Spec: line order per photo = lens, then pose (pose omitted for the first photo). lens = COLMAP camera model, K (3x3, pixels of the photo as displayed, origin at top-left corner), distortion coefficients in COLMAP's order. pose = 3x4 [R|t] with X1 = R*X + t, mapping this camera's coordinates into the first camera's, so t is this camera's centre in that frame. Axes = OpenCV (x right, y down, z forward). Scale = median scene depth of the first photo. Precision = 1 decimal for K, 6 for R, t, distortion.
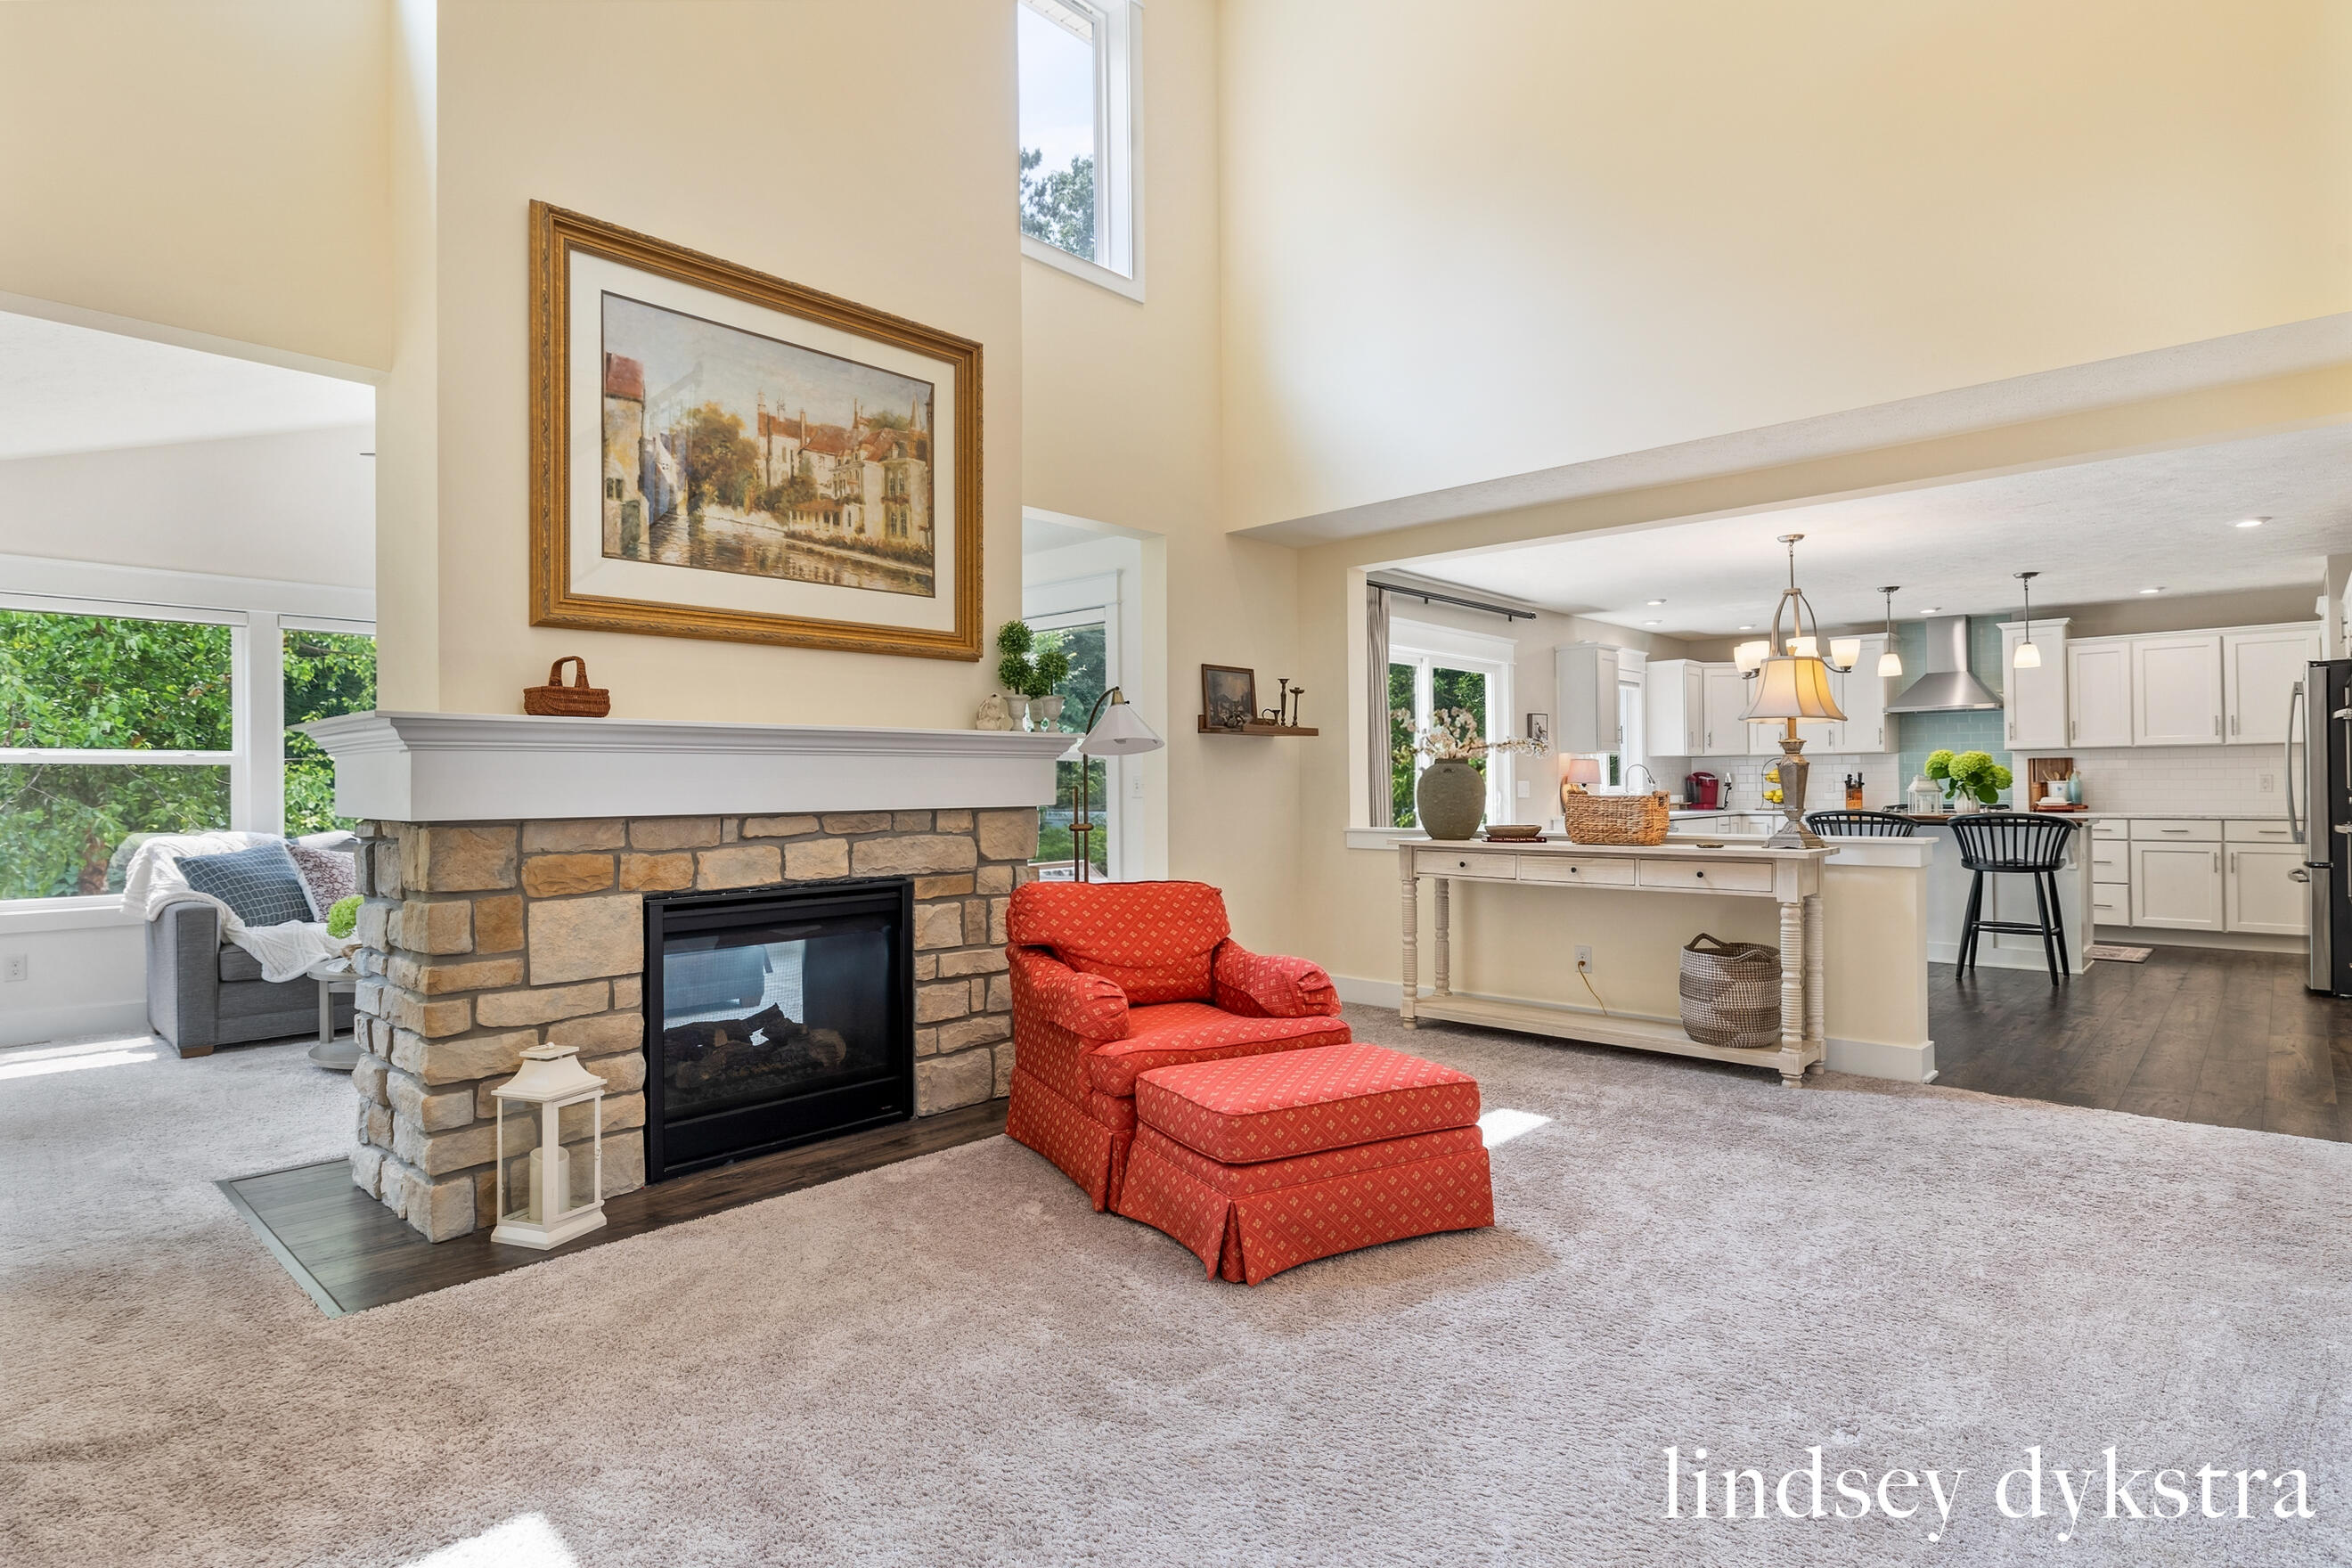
lens RADIAL K [[1204.1, 0, 1176.0], [0, 1204.1, 784.0], [0, 0, 1]] dist [-0.002668, -0.000313]
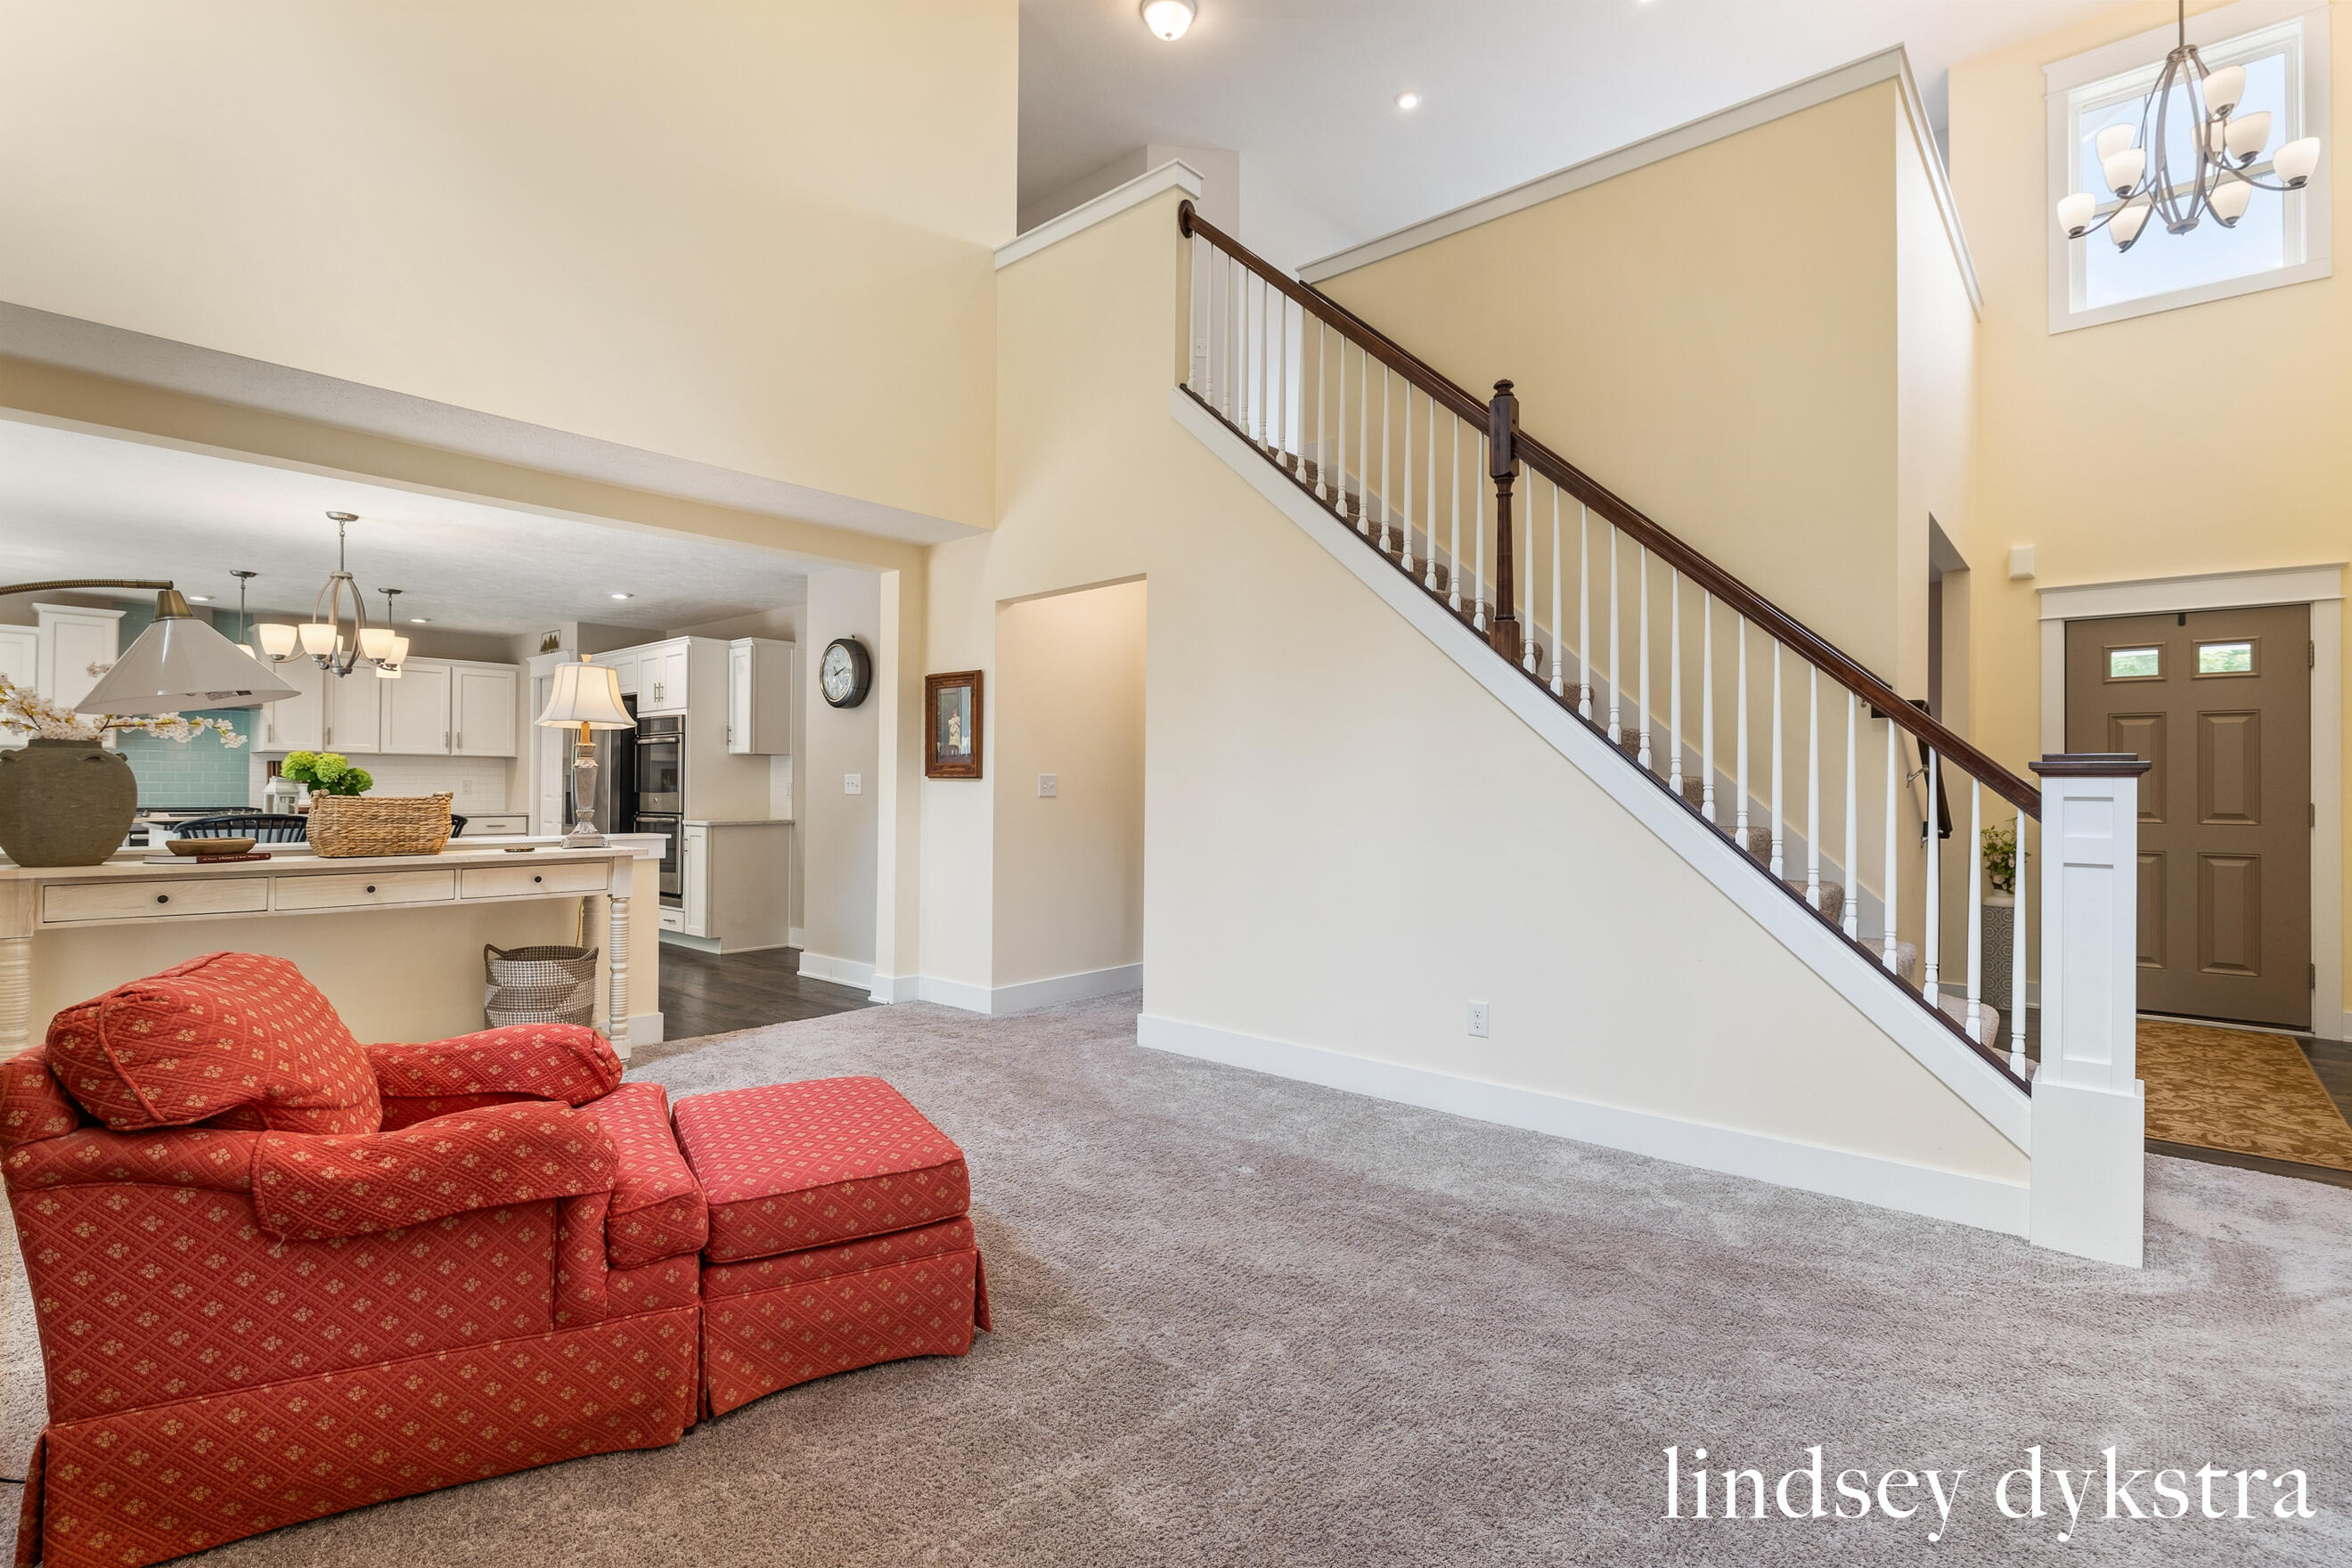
lens RADIAL K [[1100.8, 0, 1183.2], [0, 1100.8, 775.7], [0, 0, 1]] dist [-0.002926, -0.000712]
pose [[-0.040750, 0.018452, 0.998999, -0.255201], [-0.006903, 0.999800, -0.018748, 0.003211], [-0.999146, -0.007660, -0.040614, 0.289276]]
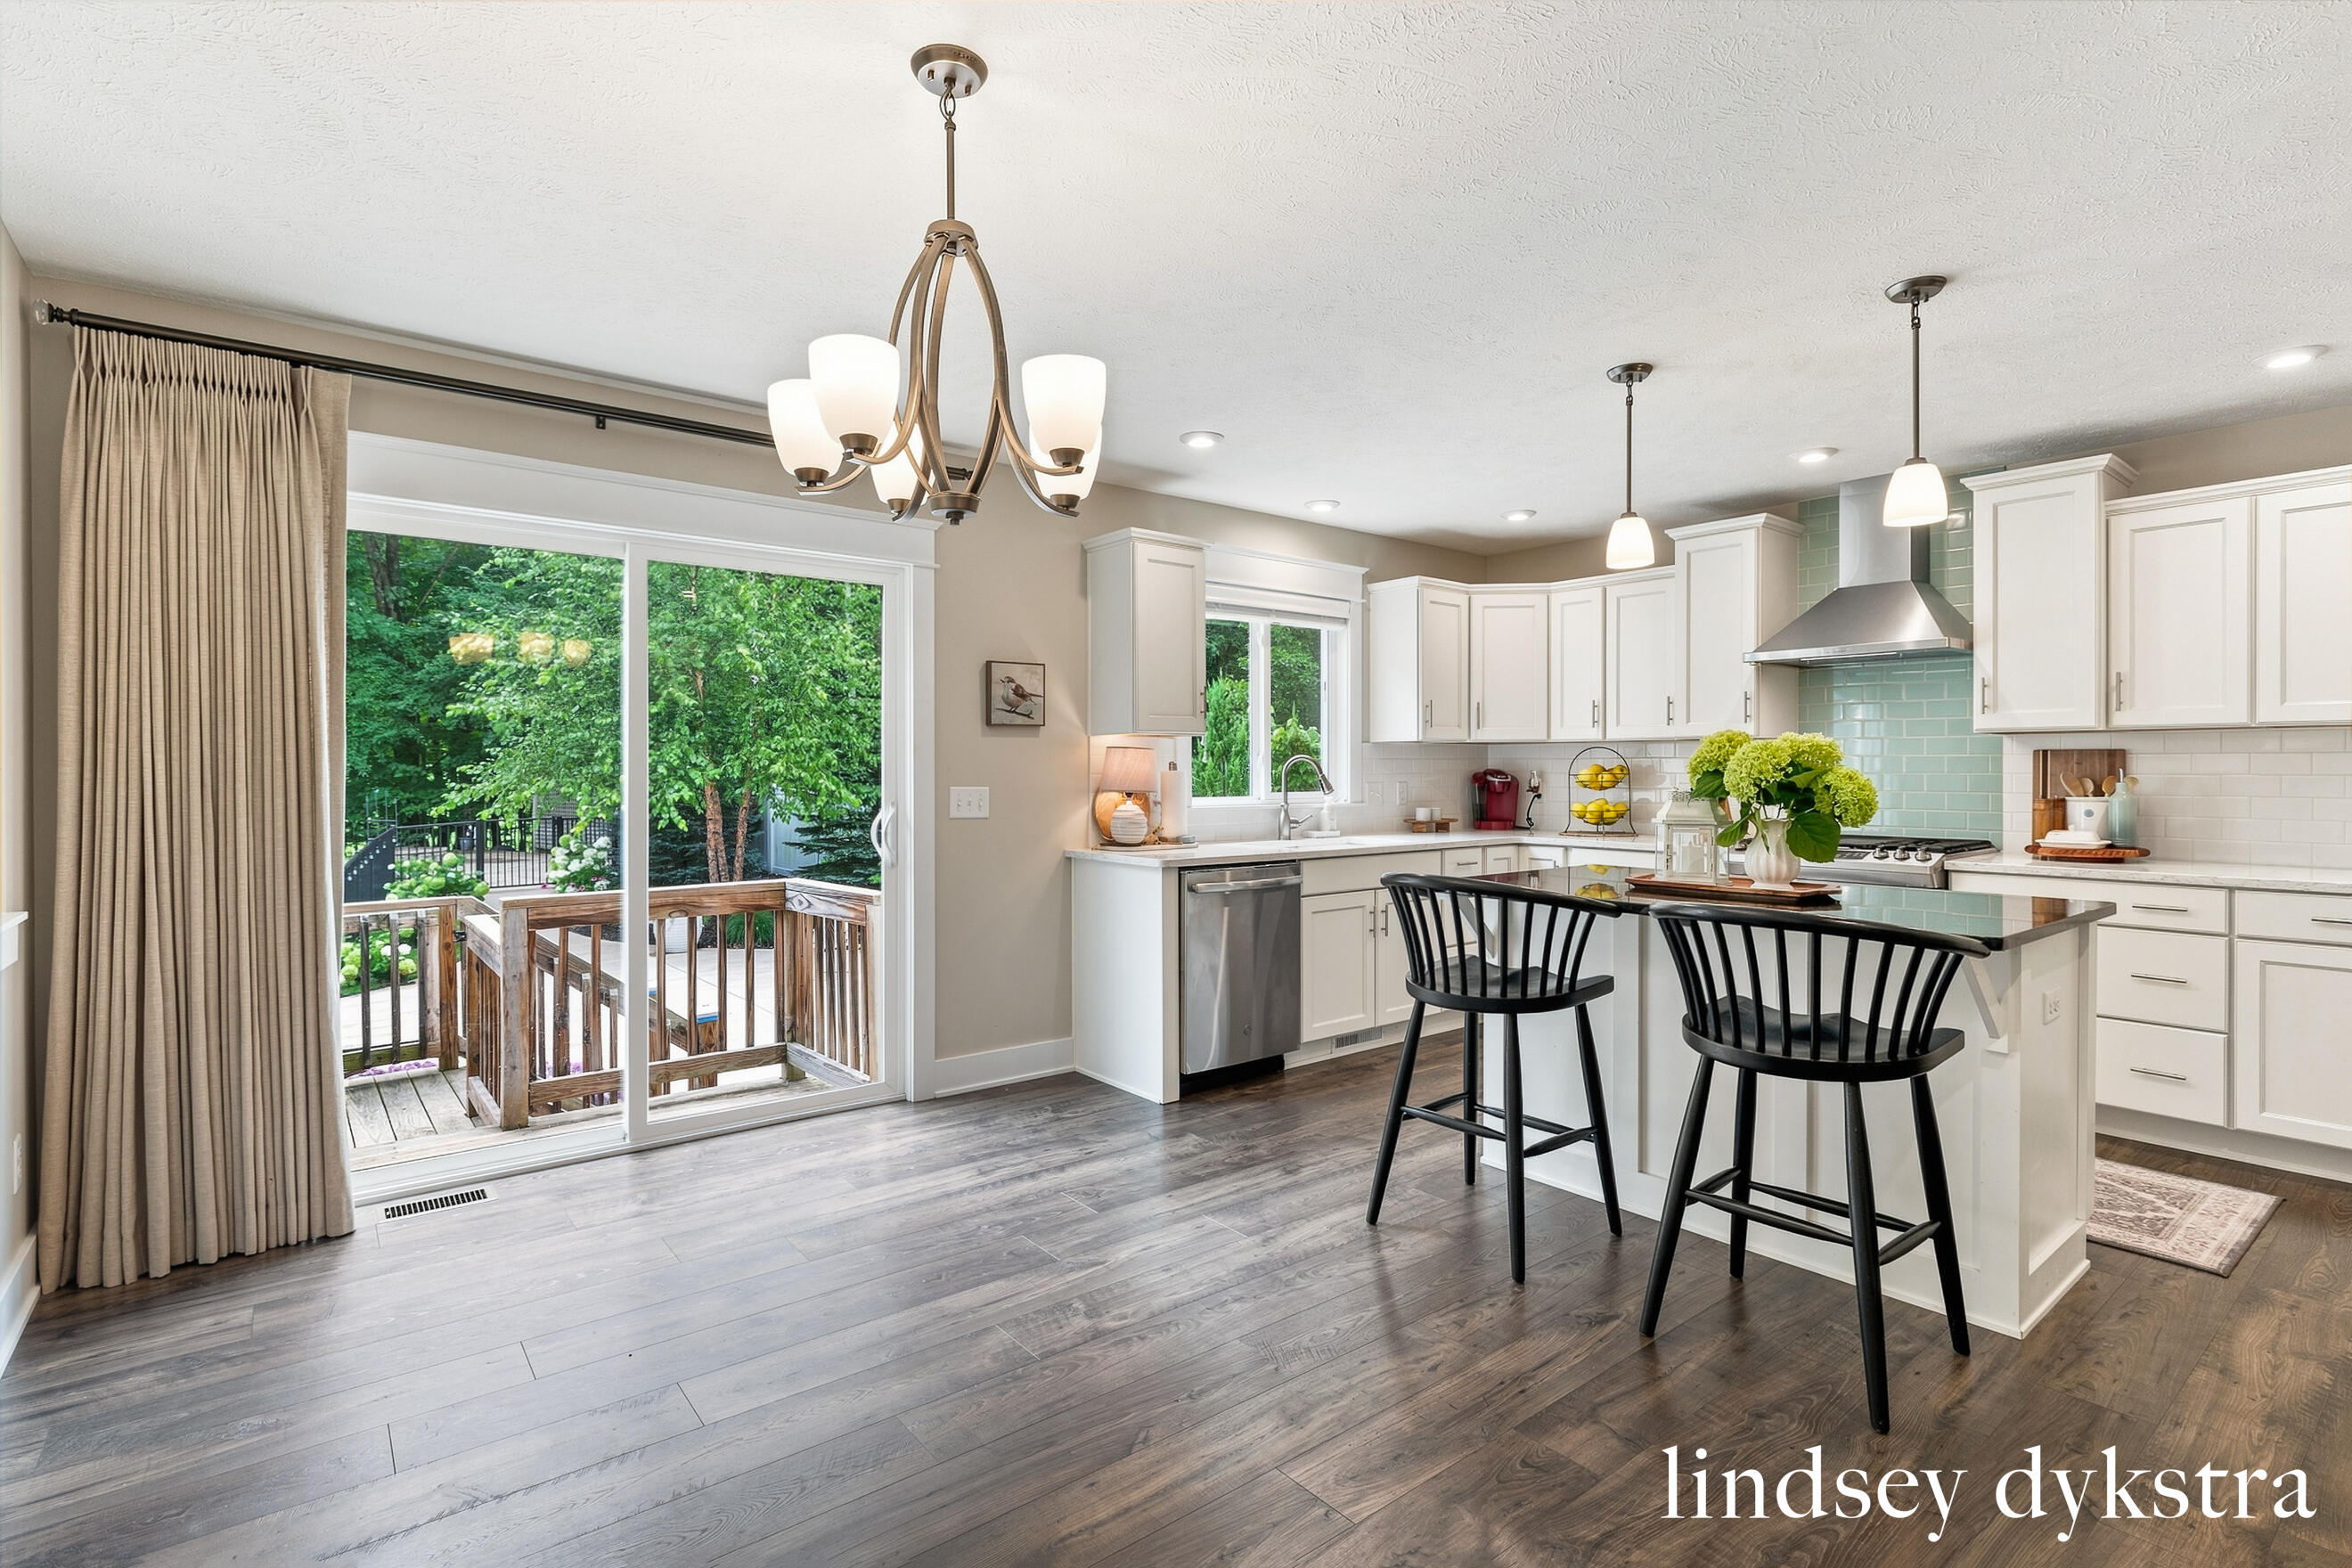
lens RADIAL K [[1126.8, 0, 1176.0], [0, 1126.8, 784.0], [0, 0, 1]] dist [-0.002635, -0.000278]
pose [[0.989898, 0.009374, -0.141470, 0.446607], [-0.007037, 0.999831, 0.017010, -0.013359], [0.141605, -0.015843, 0.989796, 0.512765]]
